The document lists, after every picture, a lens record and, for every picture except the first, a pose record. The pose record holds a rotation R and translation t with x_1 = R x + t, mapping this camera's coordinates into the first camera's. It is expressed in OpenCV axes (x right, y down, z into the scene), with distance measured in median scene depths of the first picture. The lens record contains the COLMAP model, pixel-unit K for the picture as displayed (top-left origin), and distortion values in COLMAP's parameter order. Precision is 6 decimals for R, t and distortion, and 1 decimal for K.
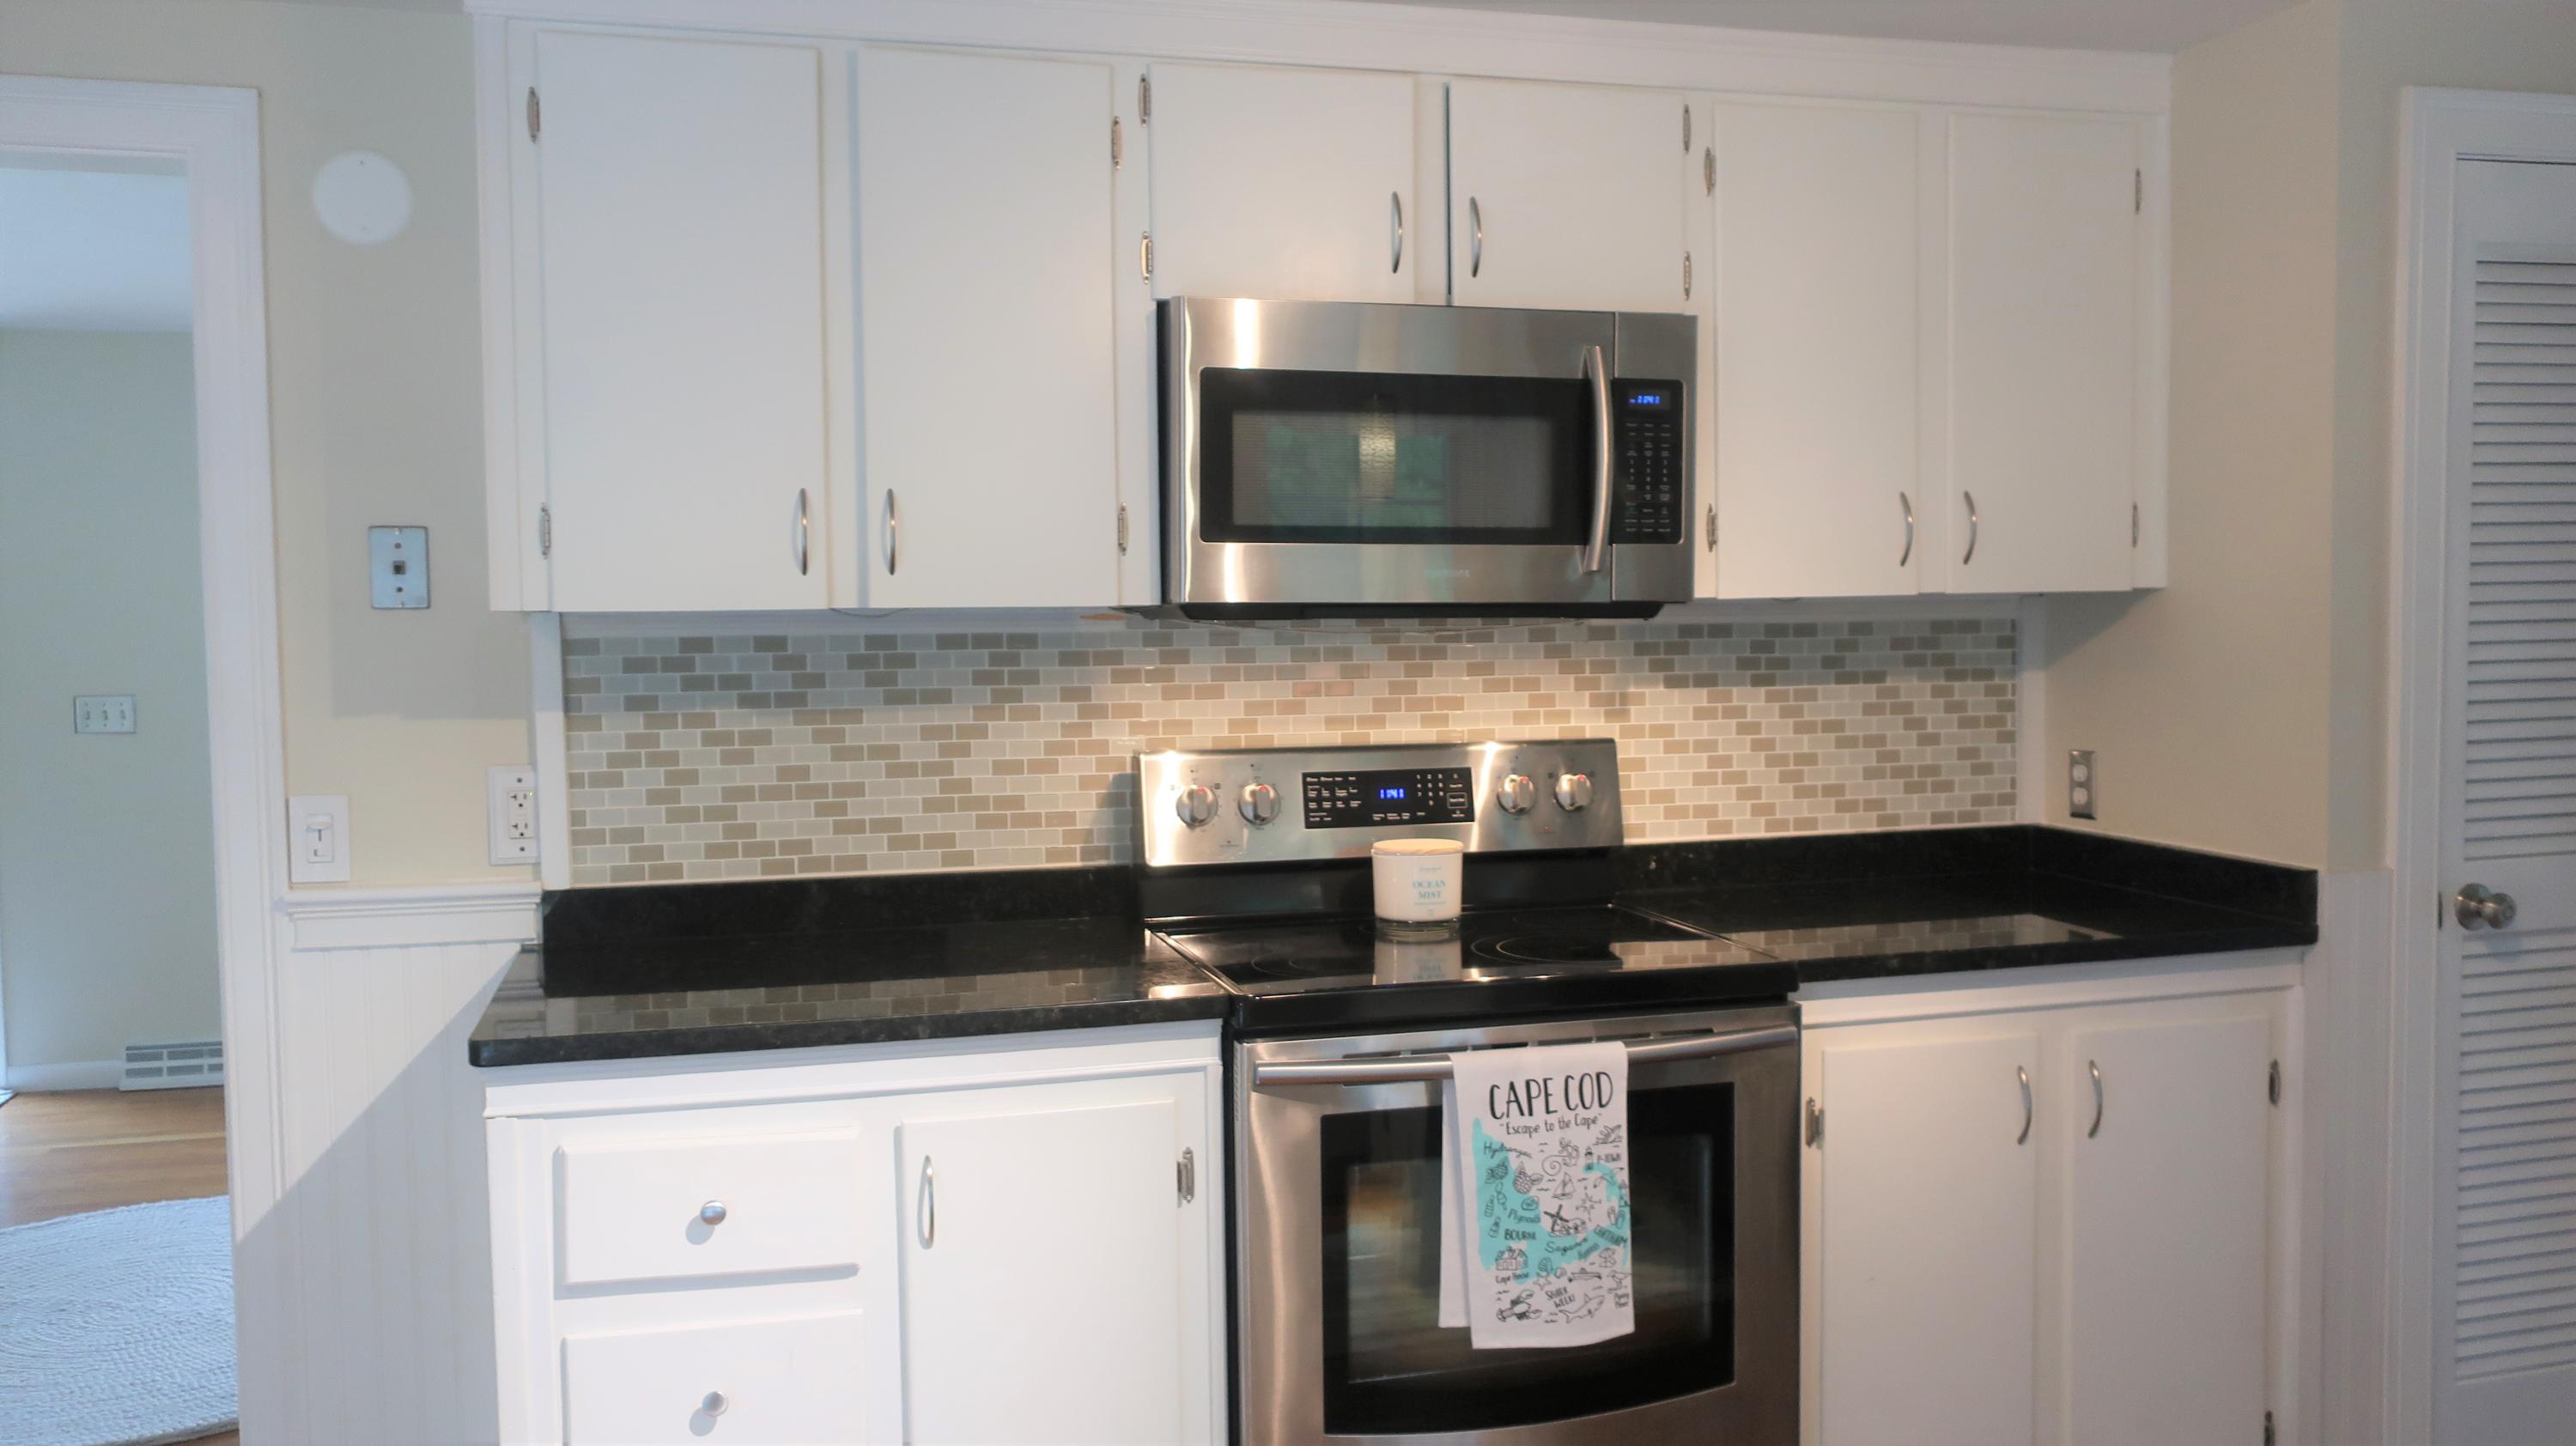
lens RADIAL K [[2005.1, 0, 1277.5], [0, 2005.1, 718.5], [0, 0, 1]] dist [-0.032646, 0.021727]
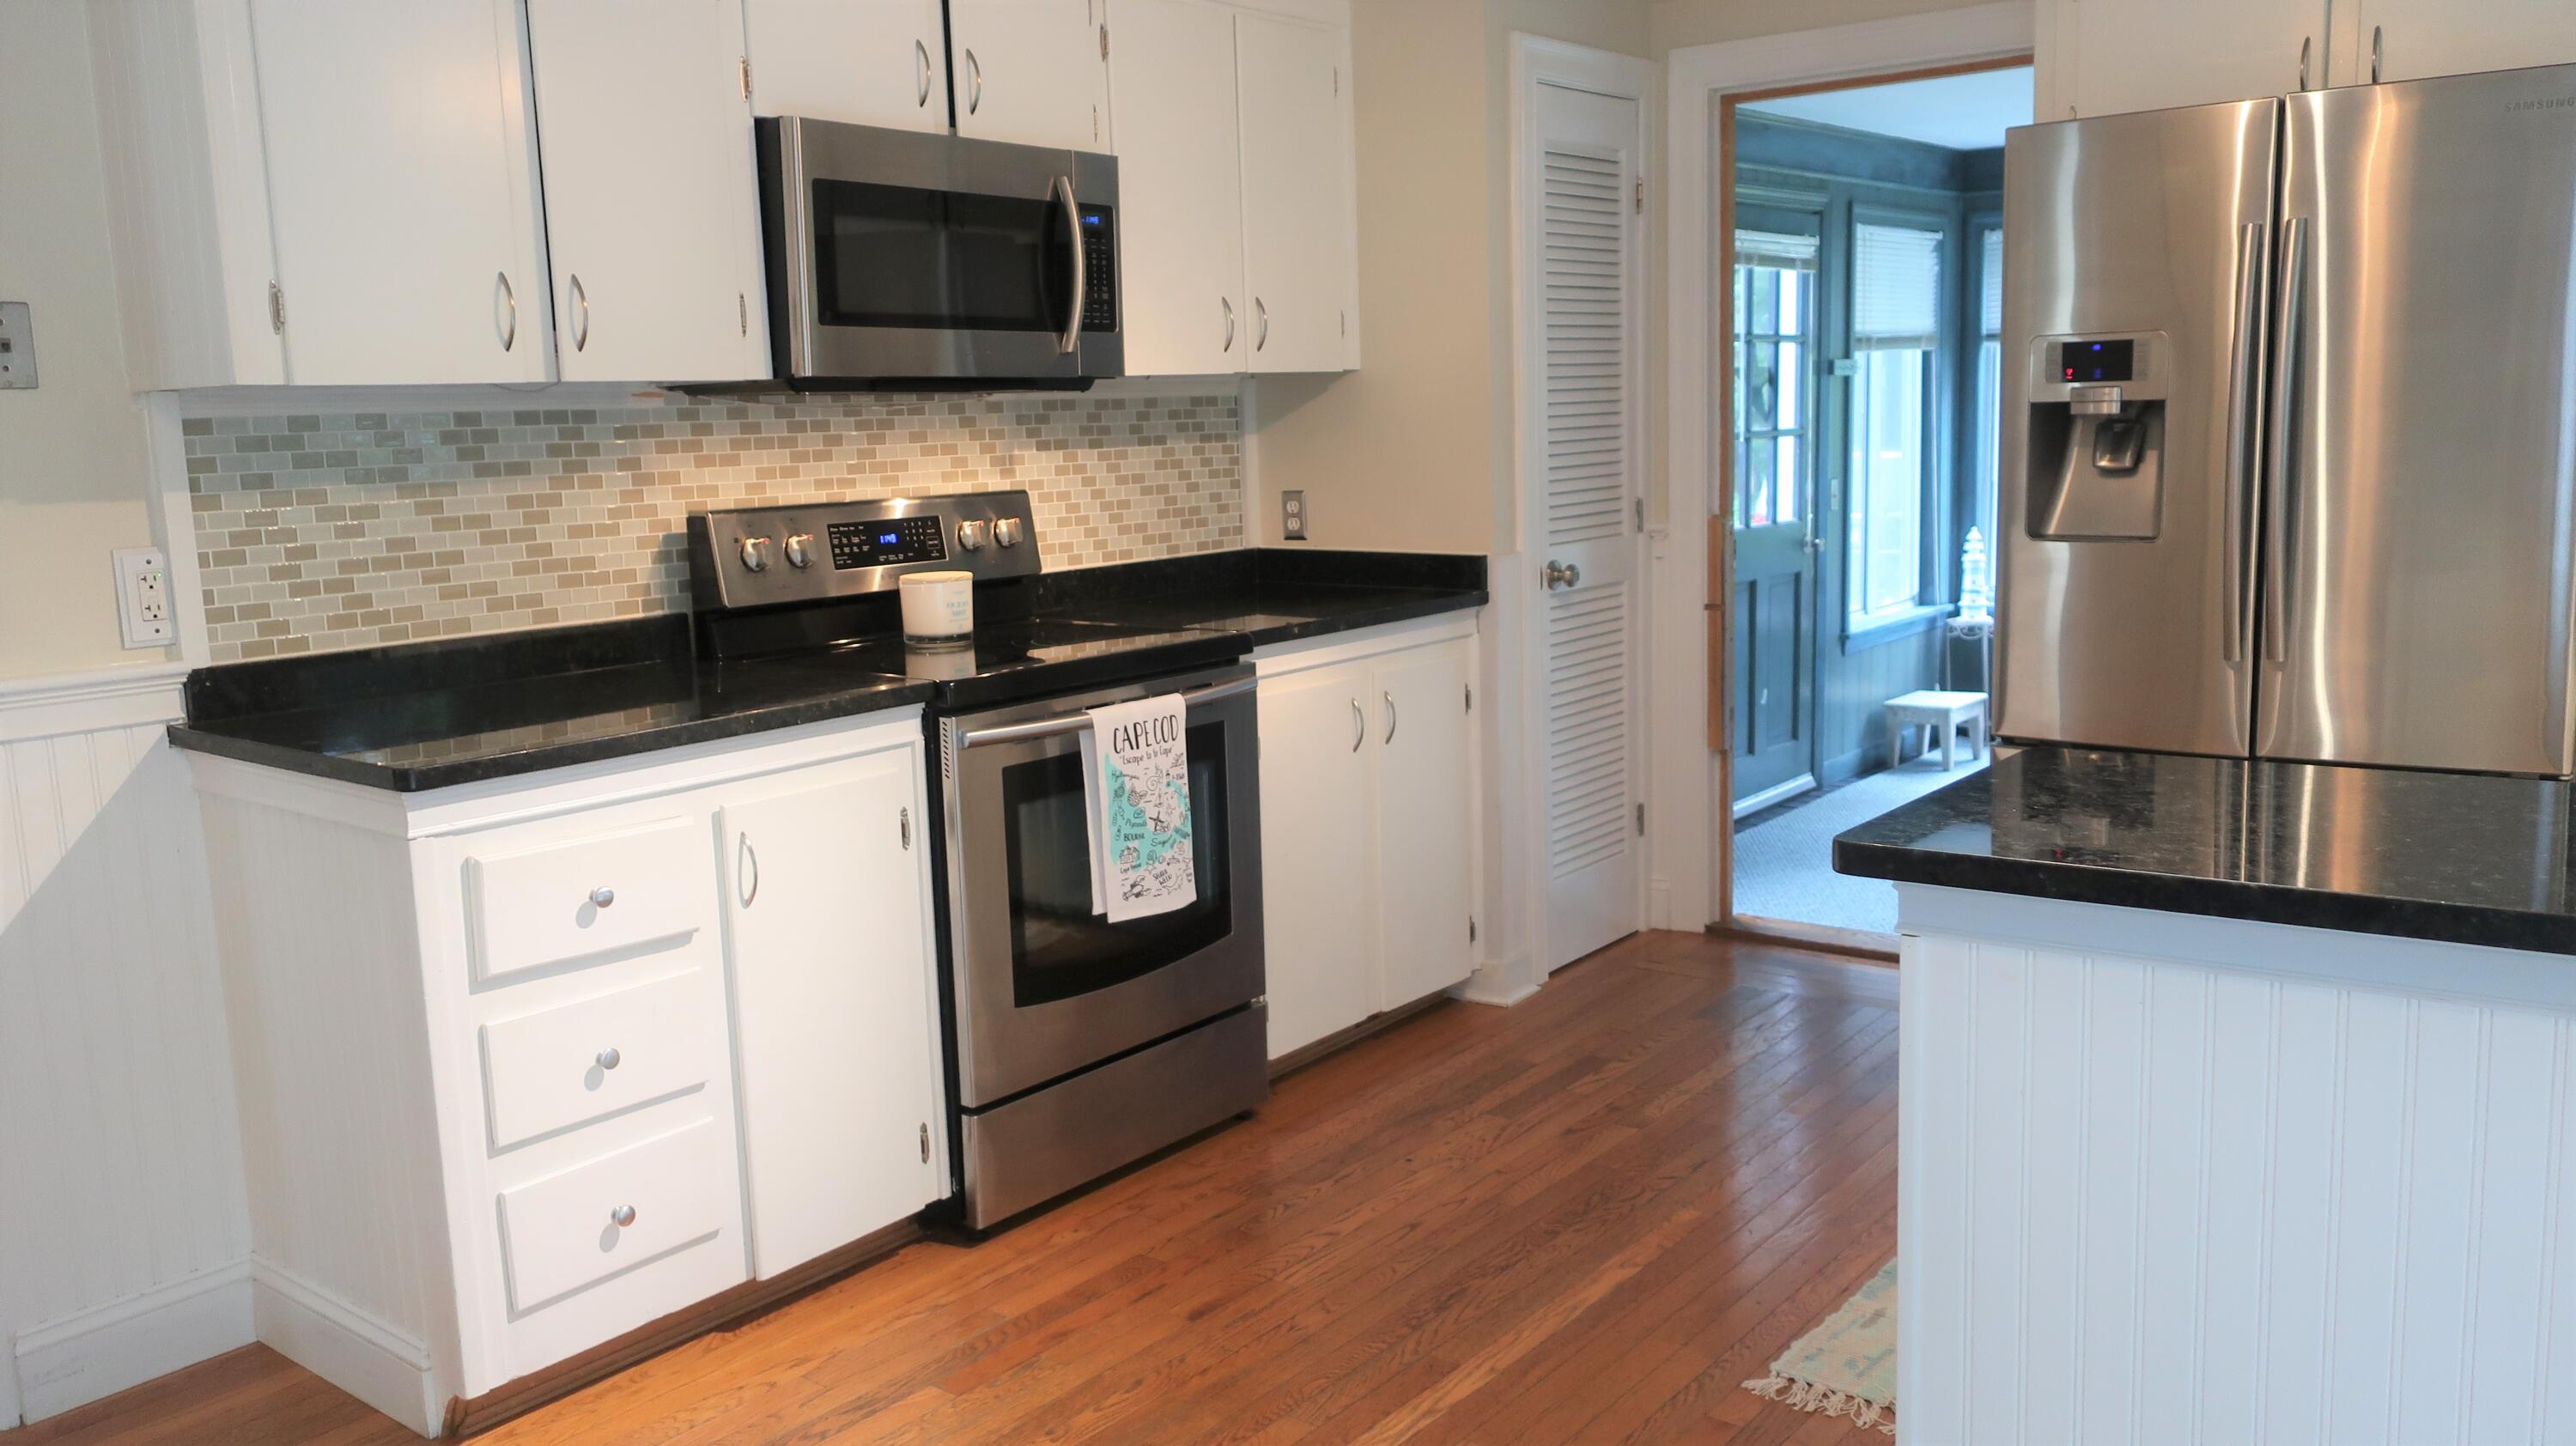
lens RADIAL K [[2005.1, 0, 1288.6], [0, 2005.1, 736.0], [0, 0, 1]] dist [-0.032646, 0.021727]
pose [[0.799844, -0.107124, 0.590571, -0.507577], [0.049974, 0.992413, 0.112330, 0.033453], [-0.598124, -0.060333, 0.799130, -0.136349]]
